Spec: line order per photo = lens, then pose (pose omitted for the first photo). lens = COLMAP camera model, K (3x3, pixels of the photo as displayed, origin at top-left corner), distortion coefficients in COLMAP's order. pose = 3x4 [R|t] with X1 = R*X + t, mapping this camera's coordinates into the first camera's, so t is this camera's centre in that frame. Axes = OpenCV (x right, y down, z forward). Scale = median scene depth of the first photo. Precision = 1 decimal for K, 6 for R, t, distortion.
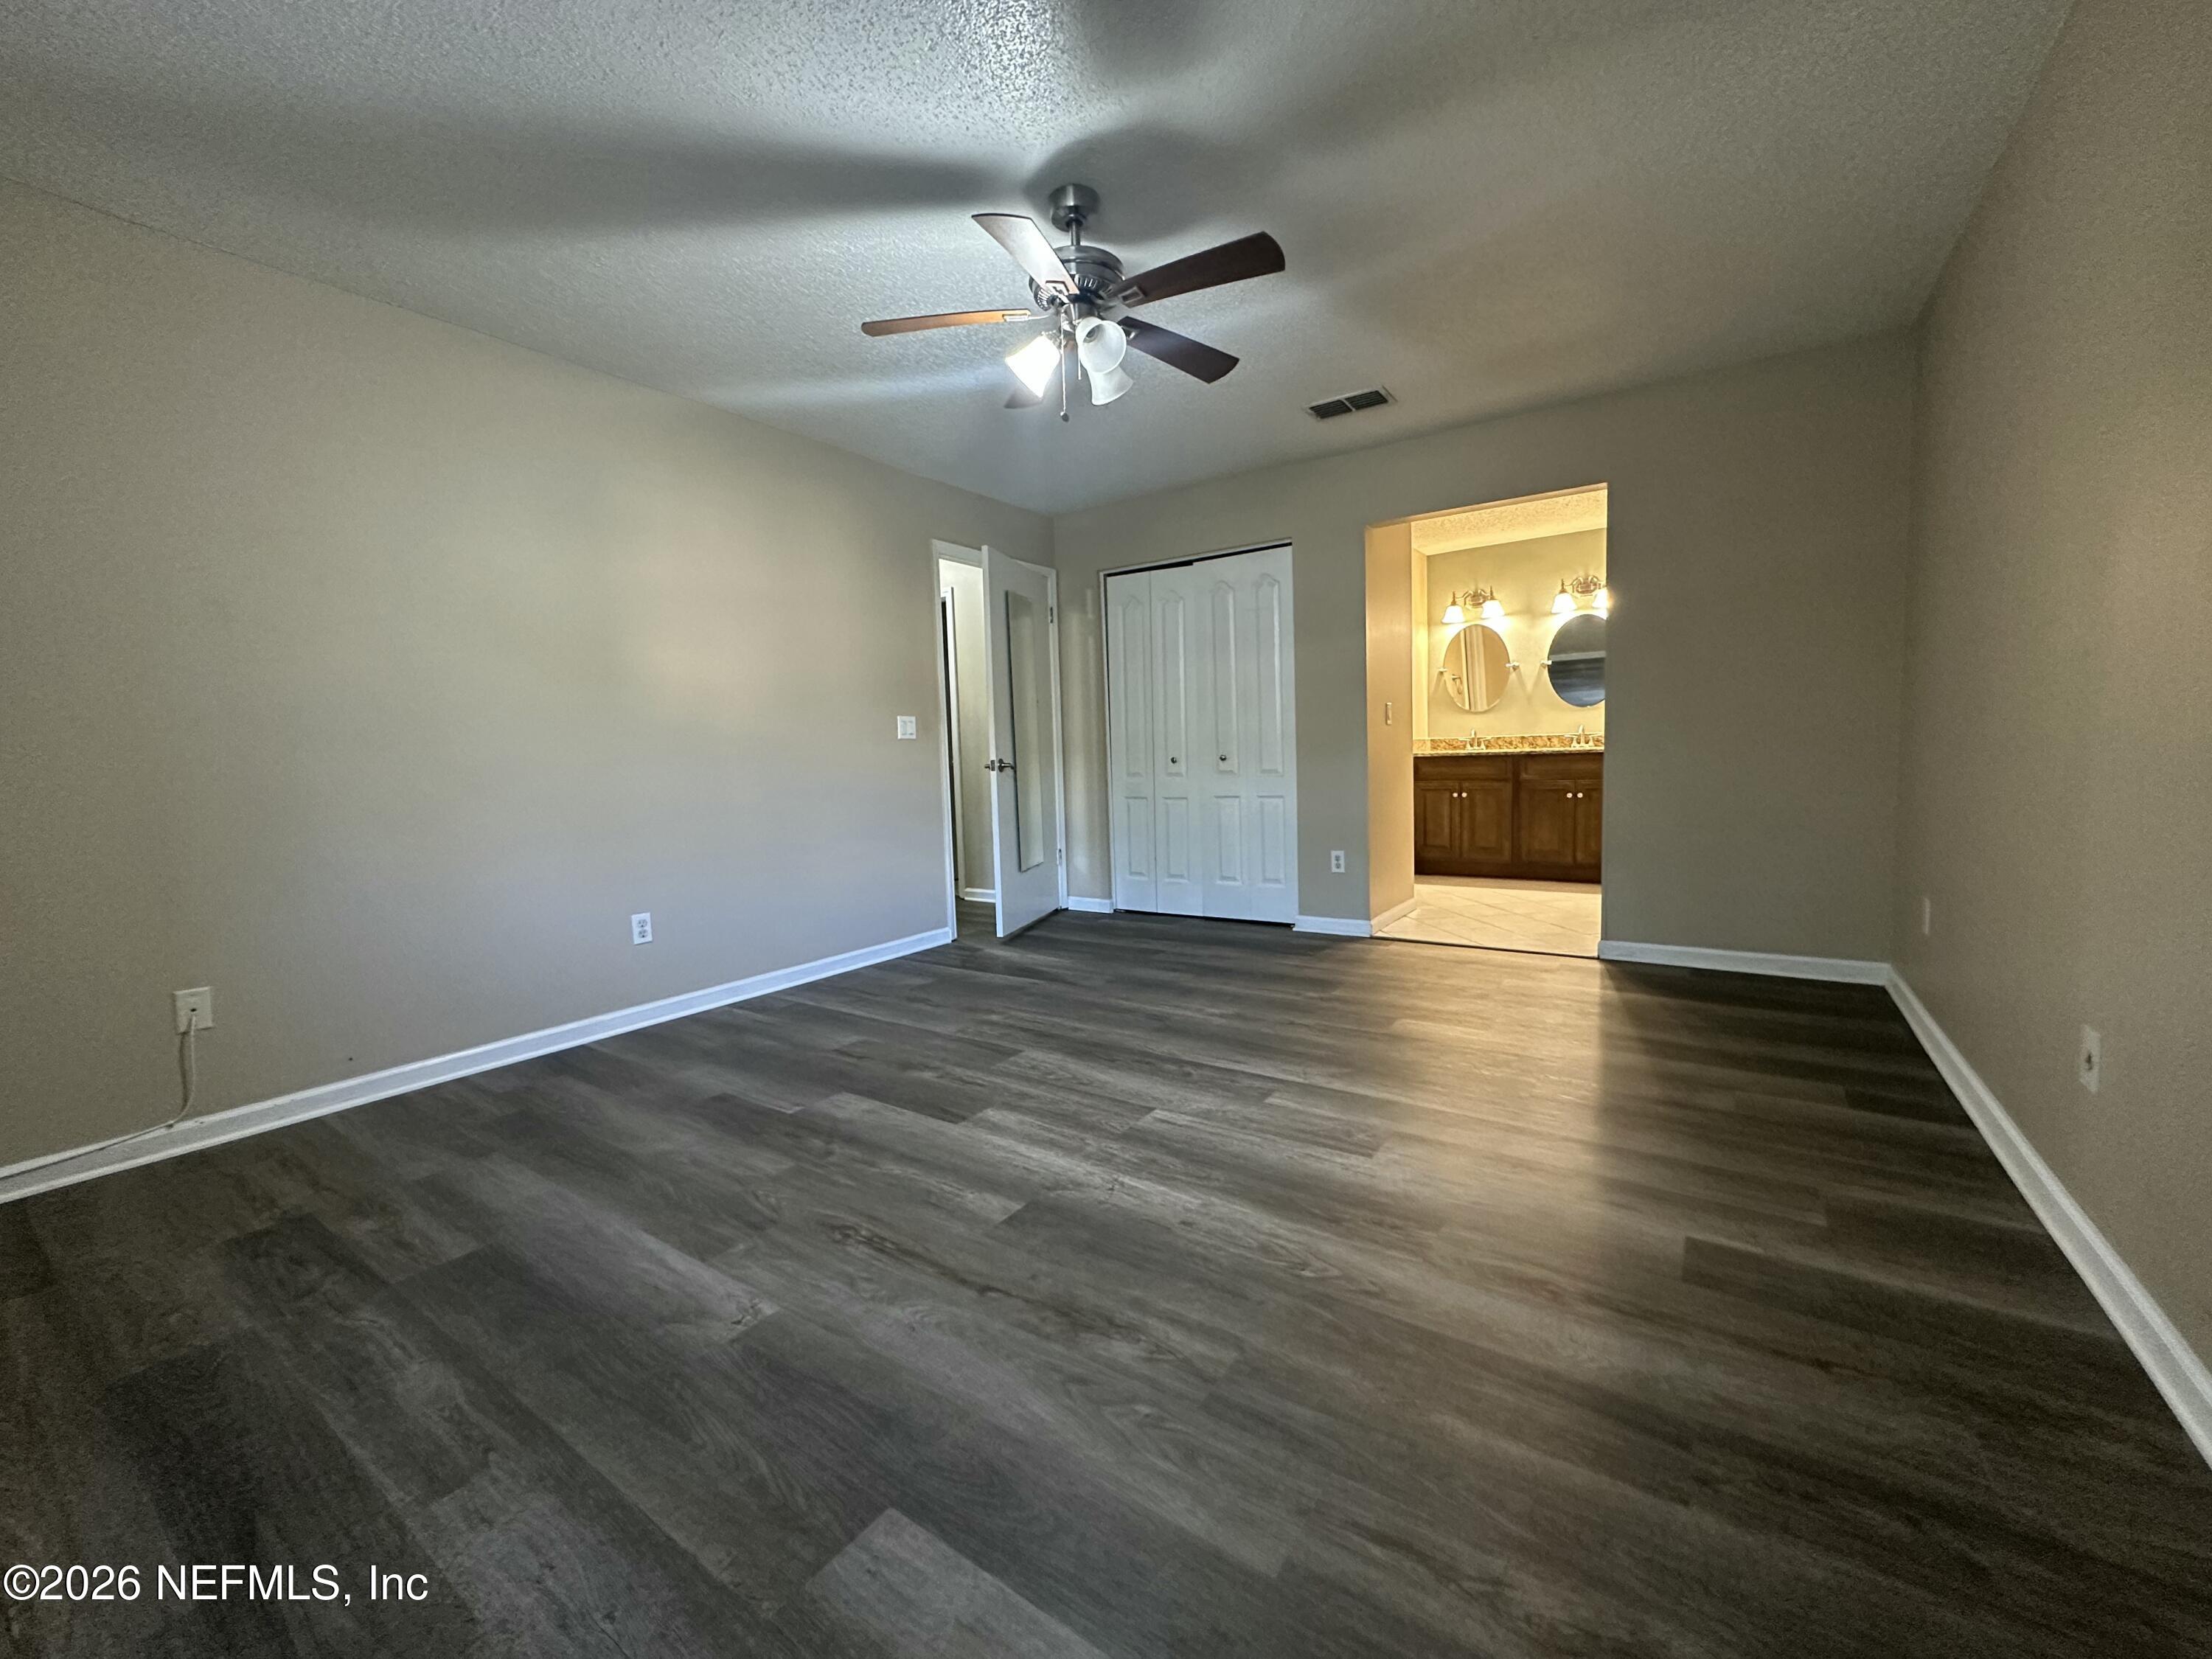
lens RADIAL K [[880.3, 0, 1106.3], [0, 880.3, 825.6], [0, 0, 1]] dist [-0.005628, 0.000963]
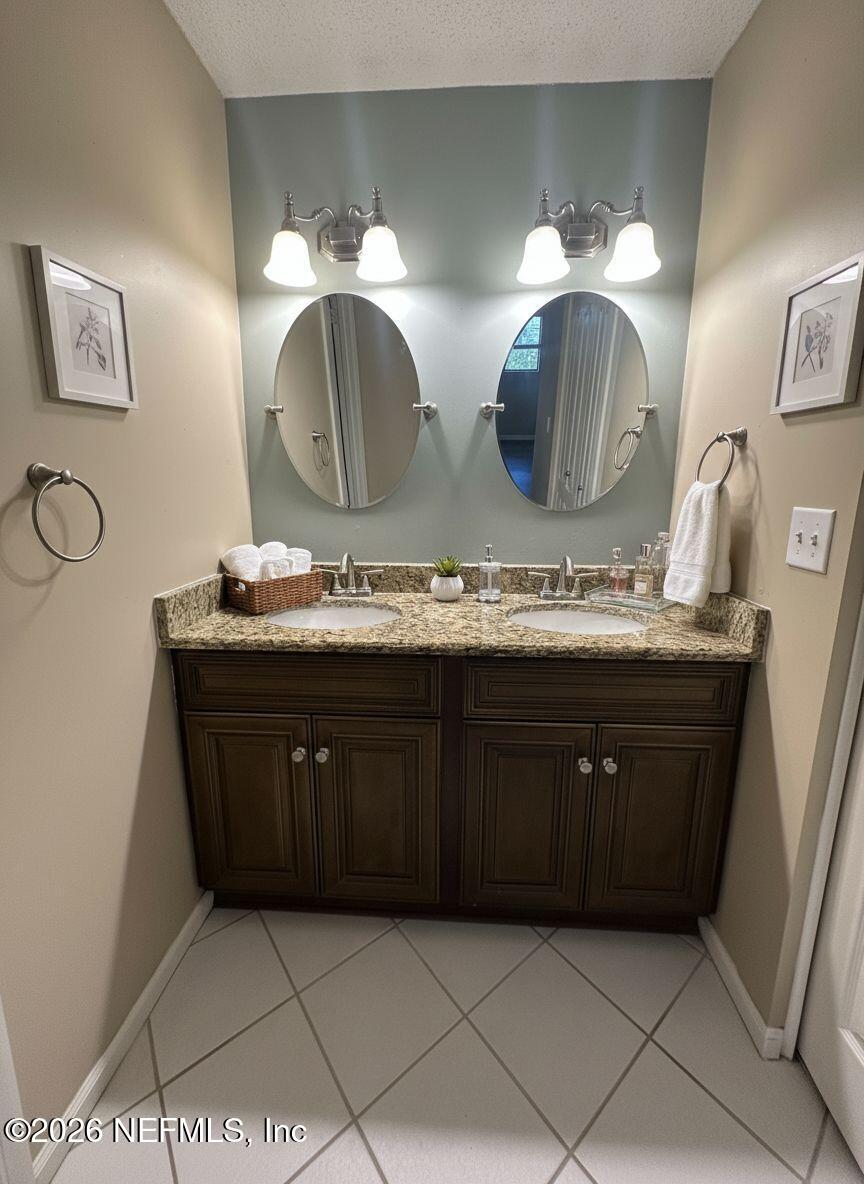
lens RADIAL K [[504.6, 0, 432.0], [0, 504.6, 592.0], [0, 0, 1]] dist [0.000932, -0.005422]
pose [[0.855283, -0.067696, 0.513720, 0.350265], [0.011946, 0.993742, 0.111063, -0.126159], [-0.518023, -0.088853, 0.850739, 0.823555]]
